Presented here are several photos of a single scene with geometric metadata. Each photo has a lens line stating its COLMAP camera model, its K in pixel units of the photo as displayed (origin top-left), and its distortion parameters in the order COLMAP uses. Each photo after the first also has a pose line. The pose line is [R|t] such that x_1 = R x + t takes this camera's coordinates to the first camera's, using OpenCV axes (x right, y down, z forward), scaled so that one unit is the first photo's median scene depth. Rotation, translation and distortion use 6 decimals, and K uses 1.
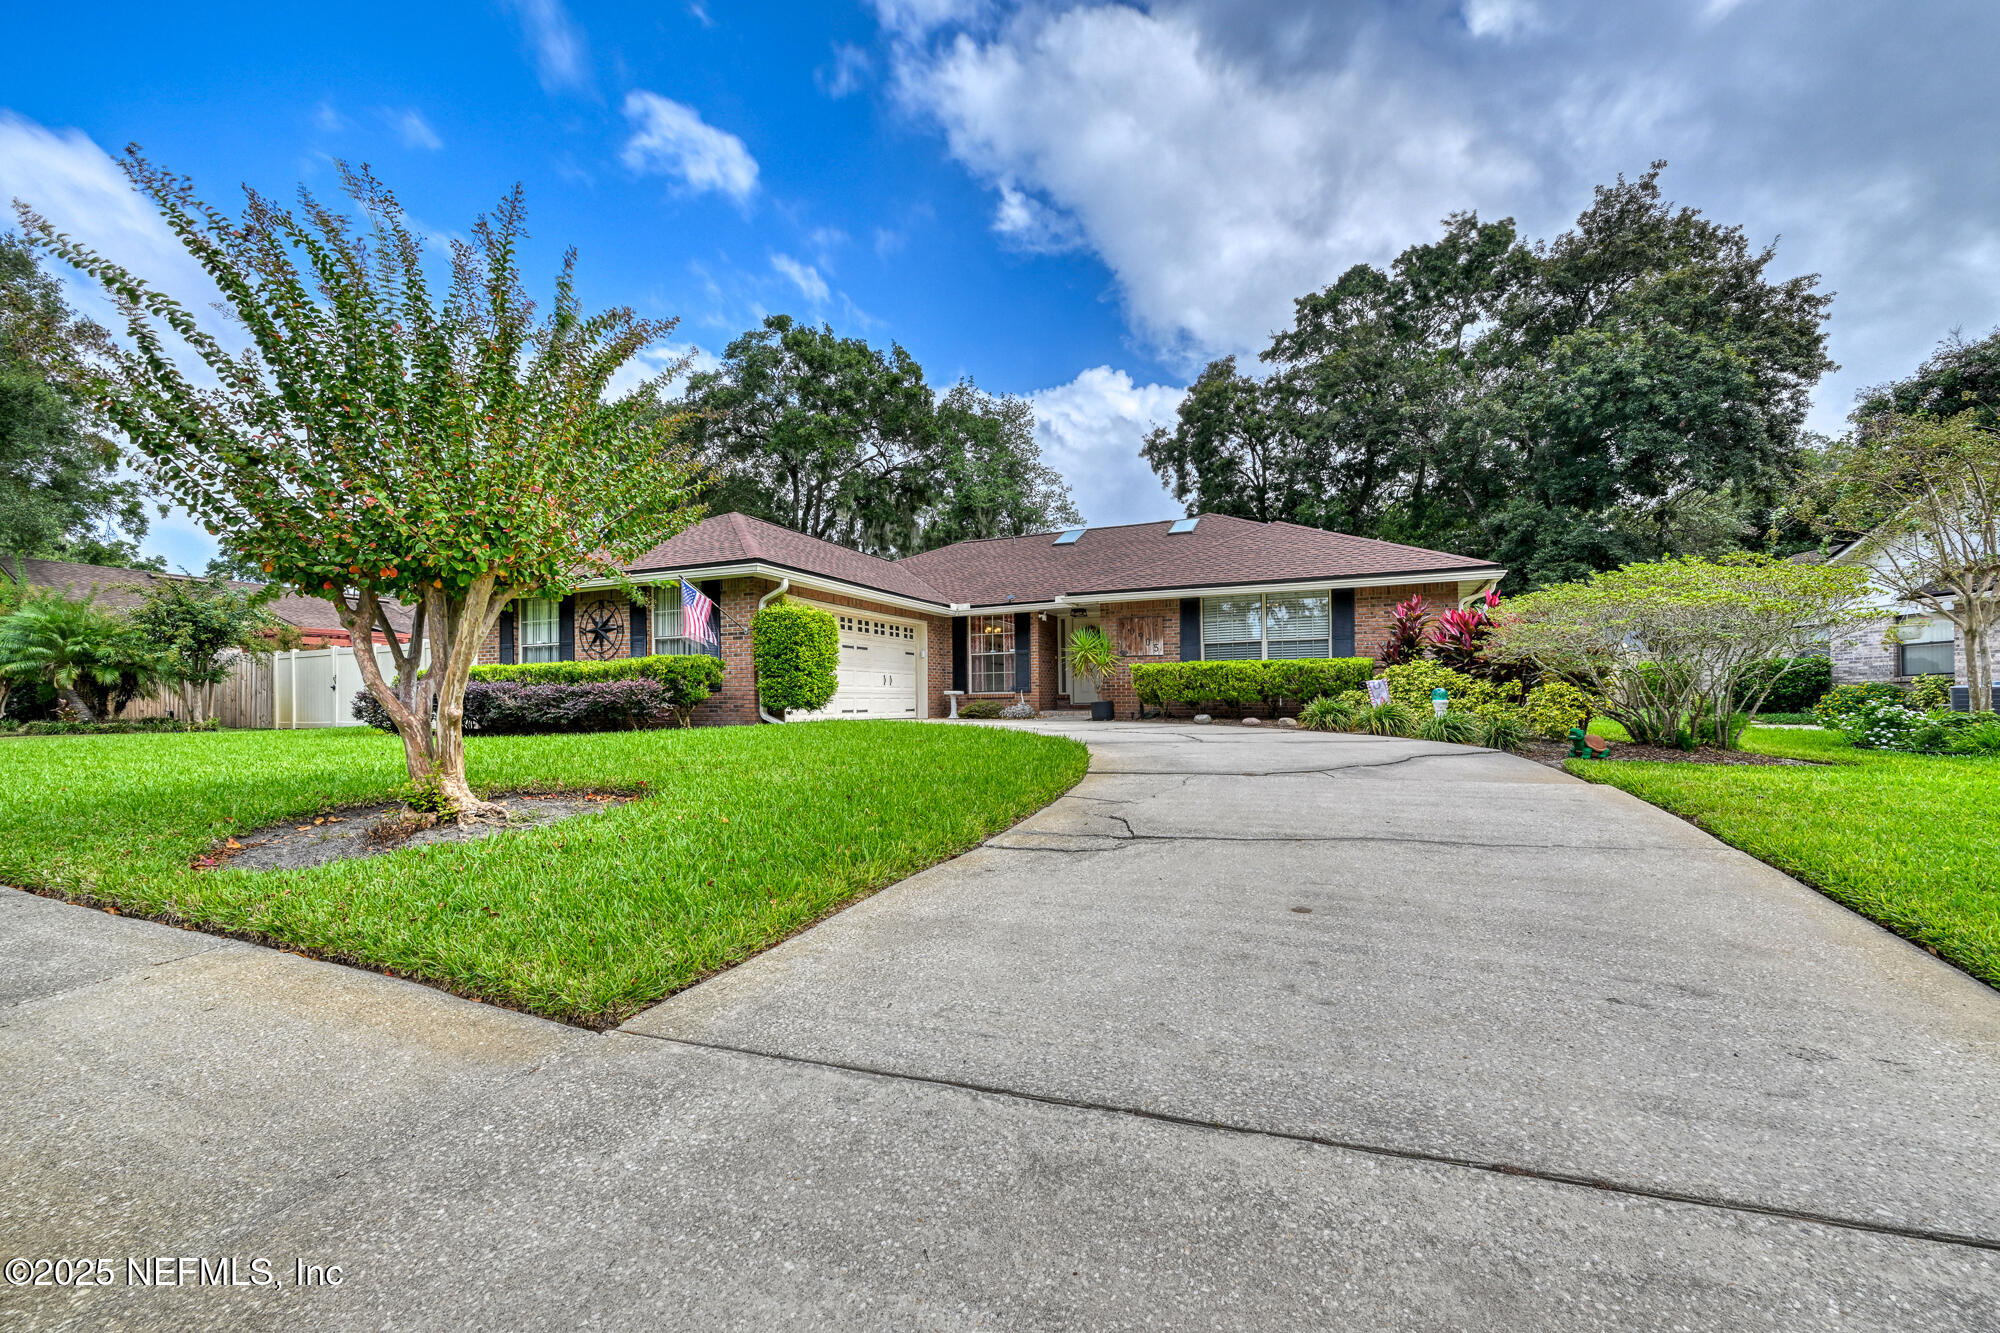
lens RADIAL K [[796.1, 0, 1009.7], [0, 796.1, 696.1], [0, 0, 1]] dist [0.001048, -0.001146]
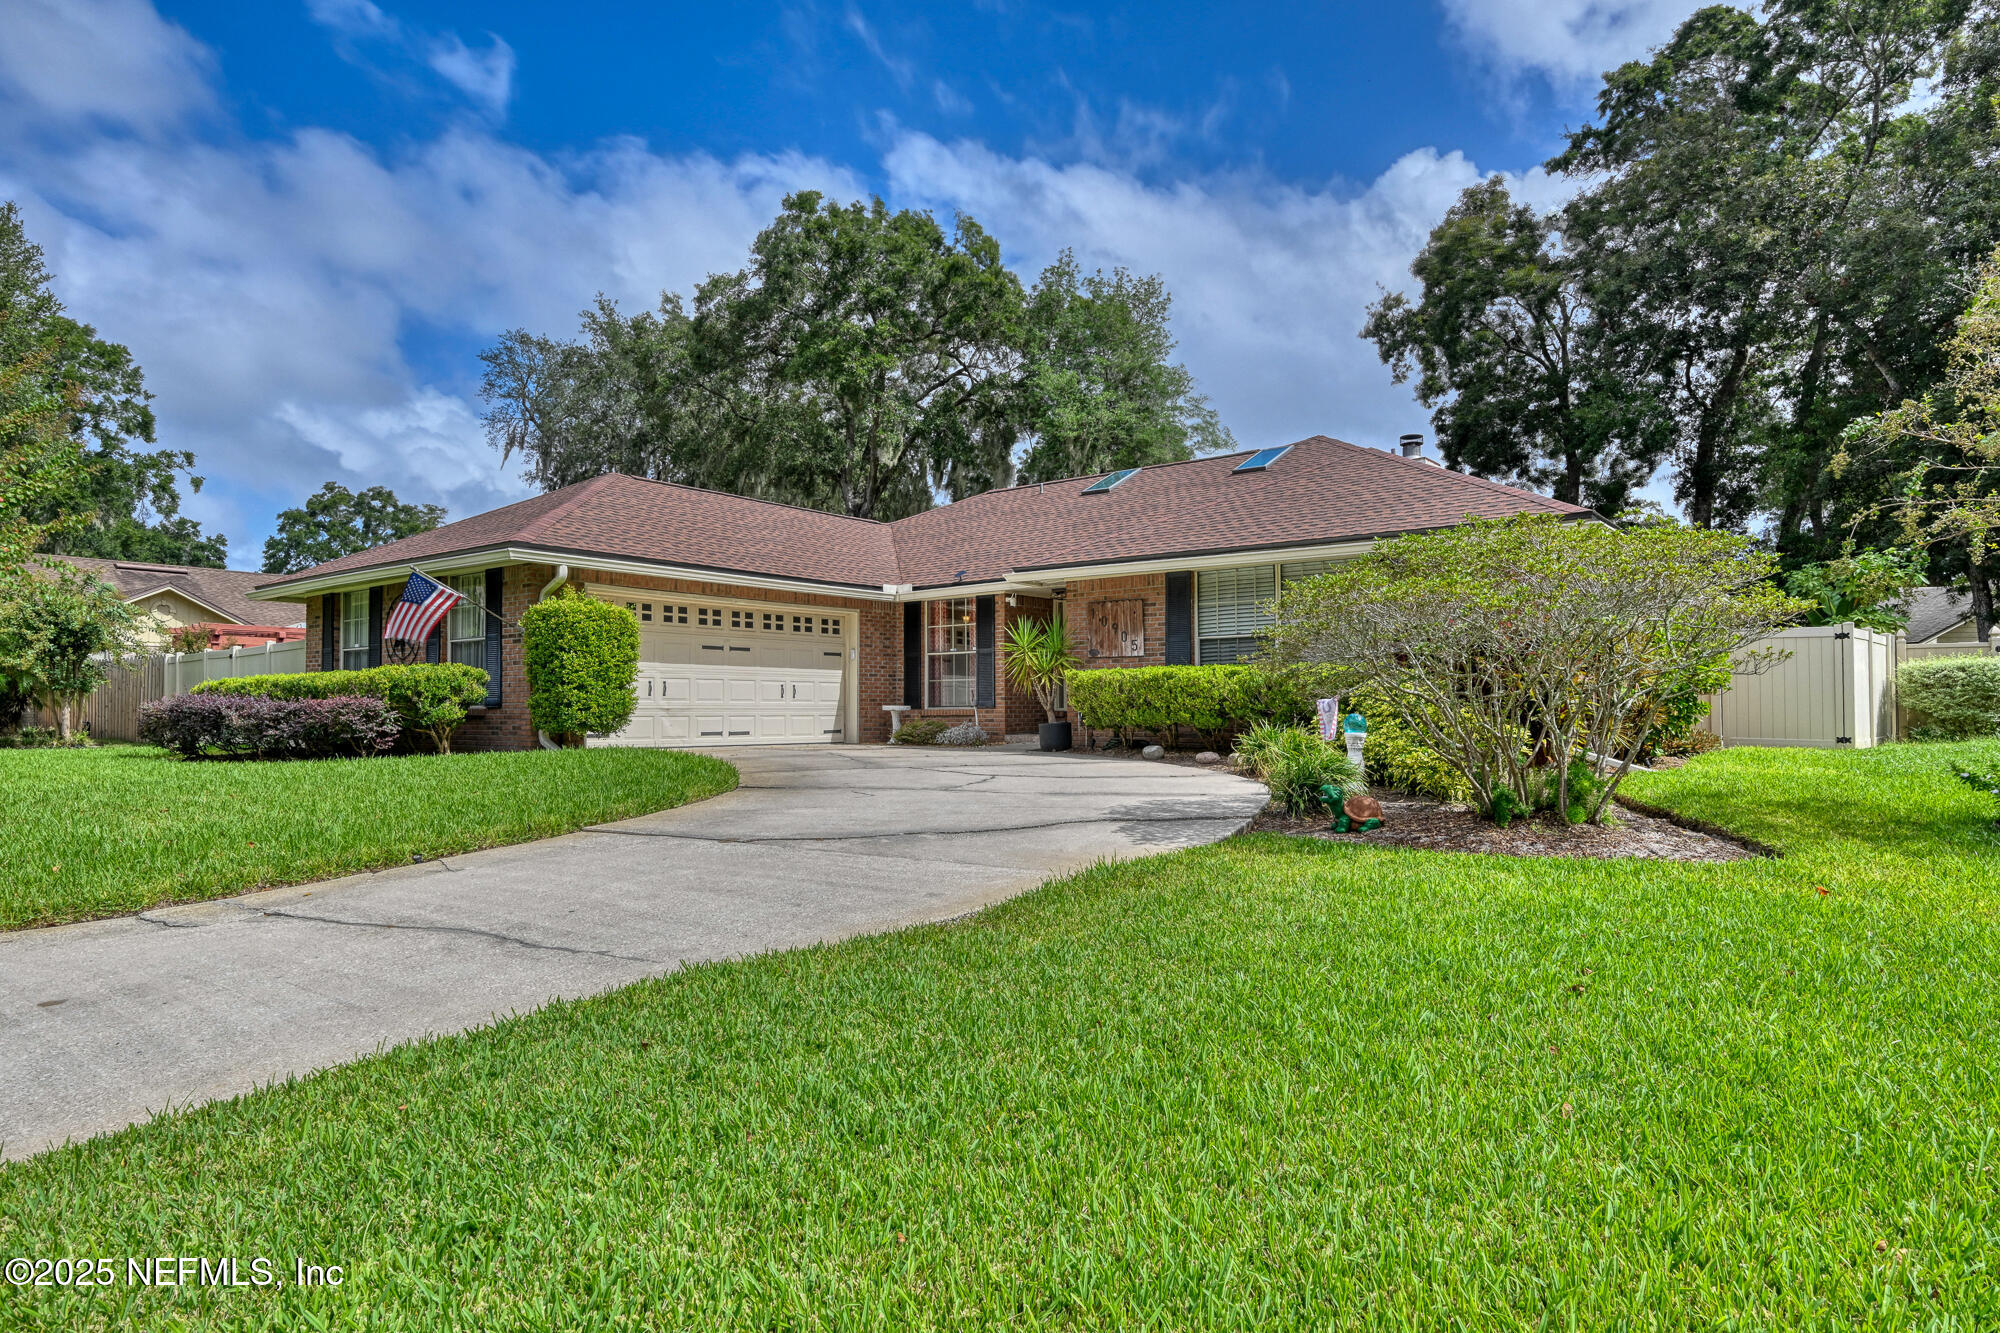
lens RADIAL K [[1175.8, 0, 1012.8], [0, 1175.8, 674.7], [0, 0, 1]] dist [0.008551, -0.007833]
pose [[0.966928, -0.001013, -0.255046, 0.211558], [-0.004511, 0.999768, -0.021073, -0.008632], [0.255008, 0.021527, 0.966699, -0.000106]]
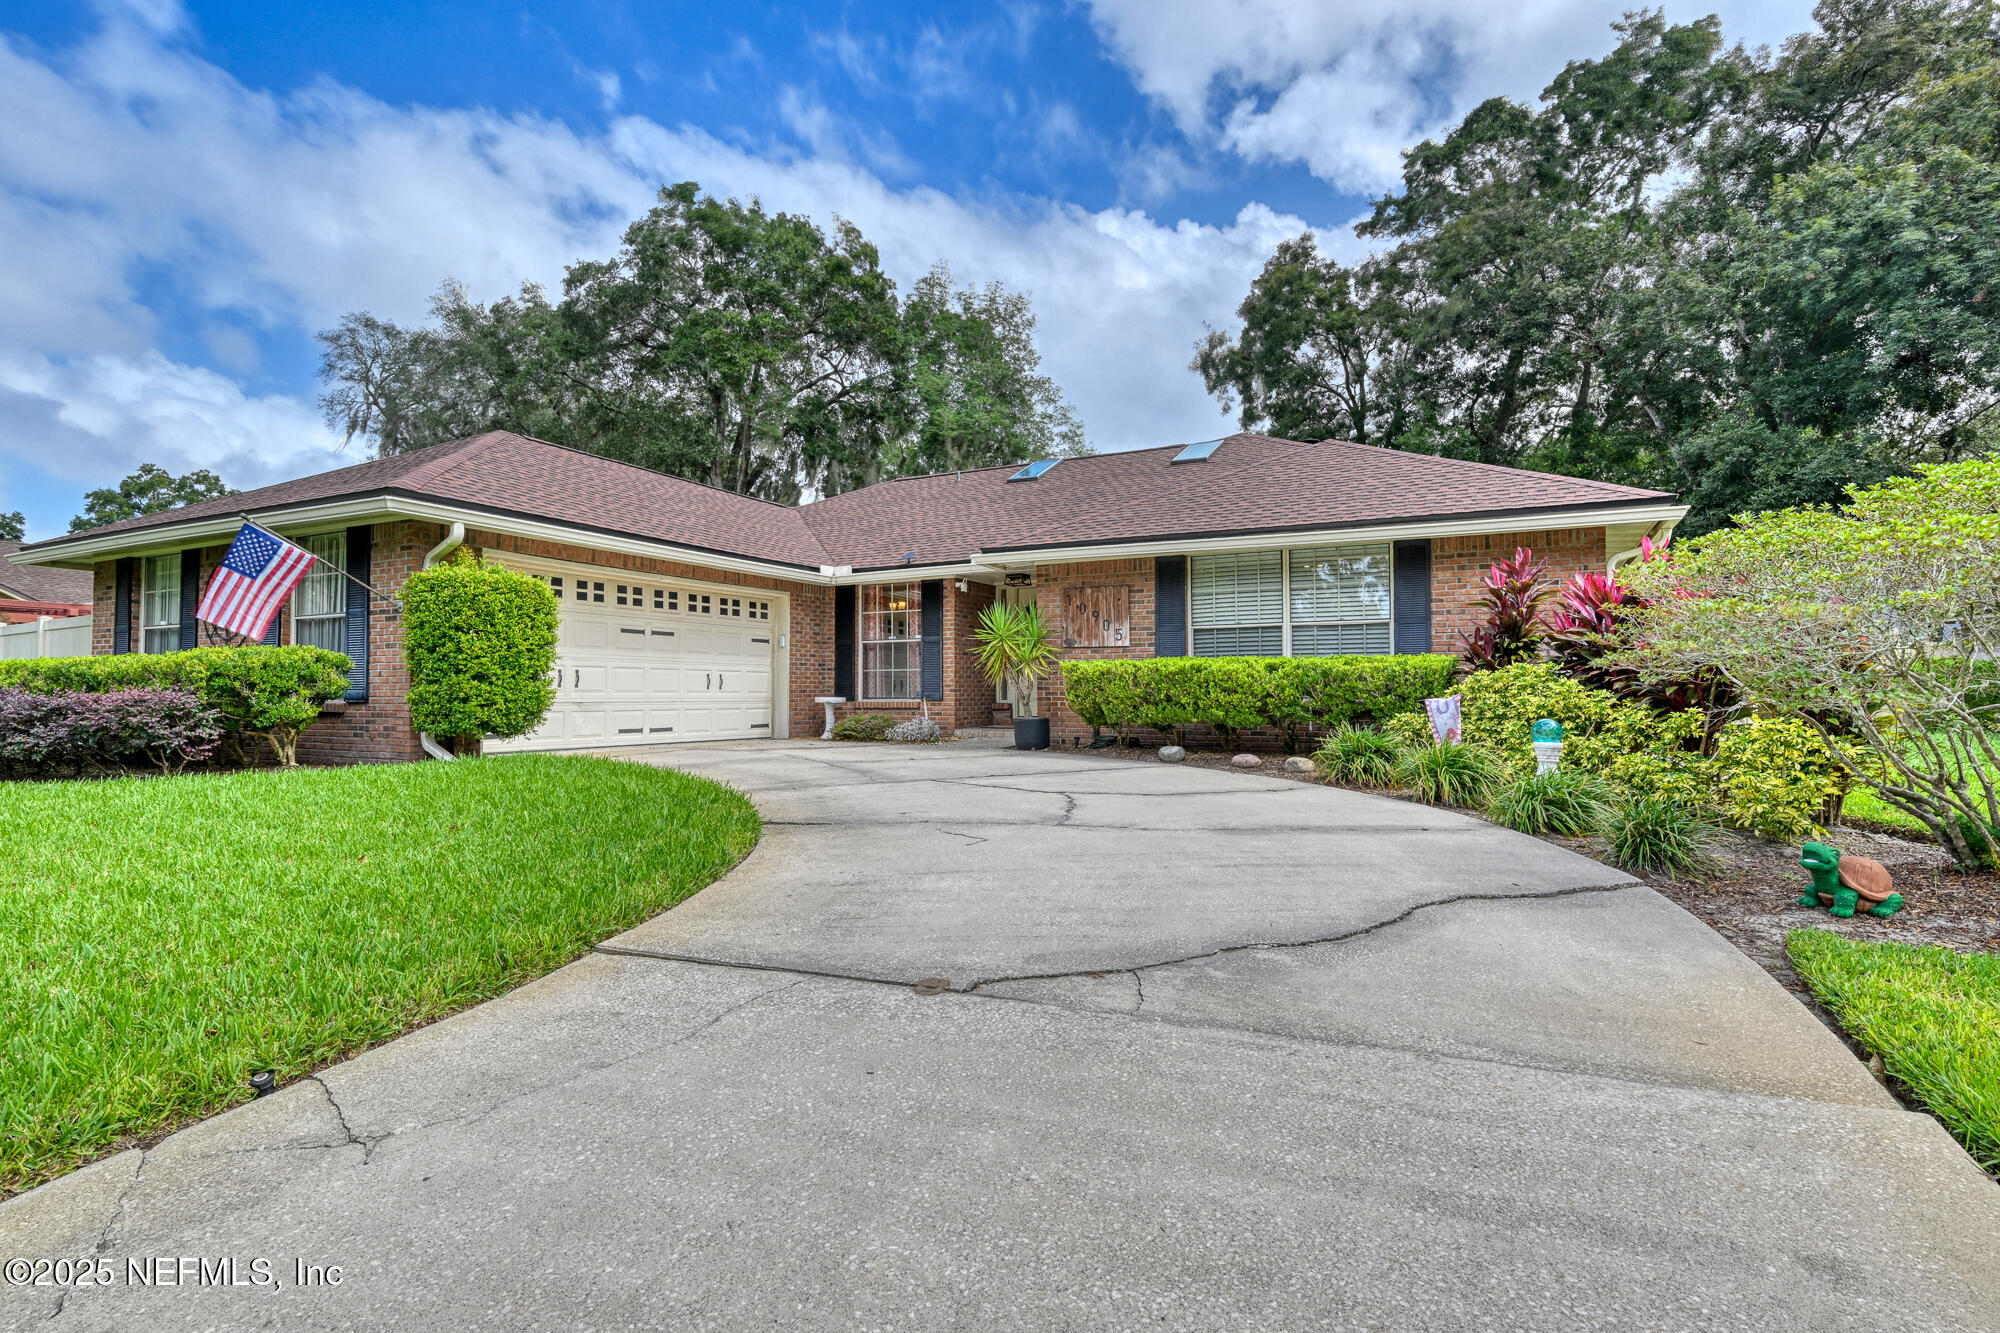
lens RADIAL K [[989.5, 0, 1007.8], [0, 989.5, 662.1], [0, 0, 1]] dist [0.000010, -0.001913]
pose [[0.997697, 0.006936, -0.067478, 0.092966], [-0.008562, 0.999679, -0.023827, -0.012094], [0.067291, 0.024350, 0.997436, 0.130692]]
